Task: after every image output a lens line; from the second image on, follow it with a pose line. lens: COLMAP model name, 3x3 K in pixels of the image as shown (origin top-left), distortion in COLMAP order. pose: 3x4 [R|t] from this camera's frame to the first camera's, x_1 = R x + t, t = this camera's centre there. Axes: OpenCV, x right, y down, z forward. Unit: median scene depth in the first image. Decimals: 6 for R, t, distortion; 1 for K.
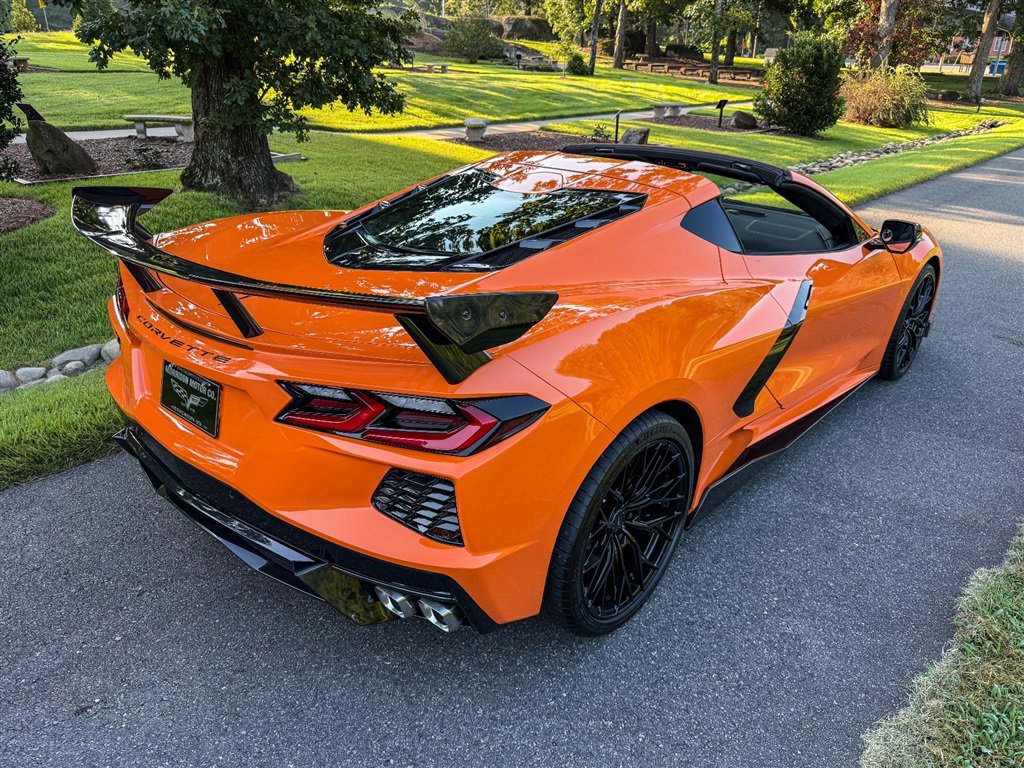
lens RADIAL K [[807.4, 0, 512.0], [0, 807.4, 384.0], [0, 0, 1]] dist [-0.001953, -0.003701]
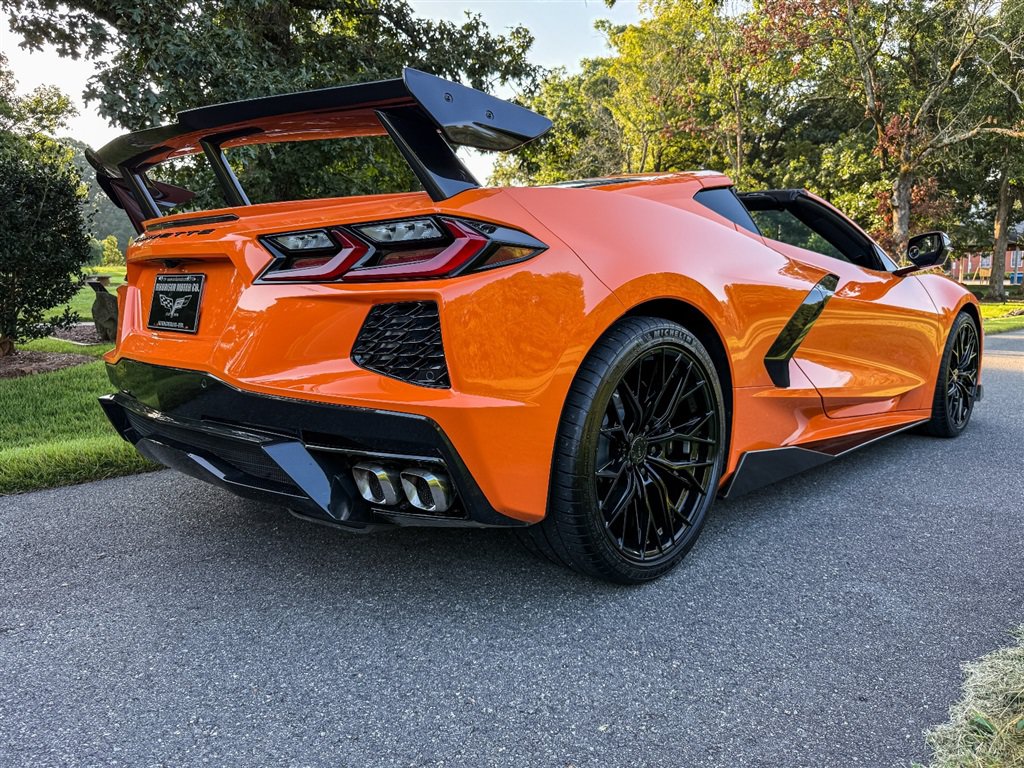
lens RADIAL K [[800.6, 0, 512.0], [0, 800.6, 384.0], [0, 0, 1]] dist [0.009233, -0.021666]
pose [[0.998359, -0.019338, -0.053896, 0.043424], [0.002826, 0.956738, -0.290938, 0.368415], [0.057190, 0.290308, 0.955223, 0.144742]]
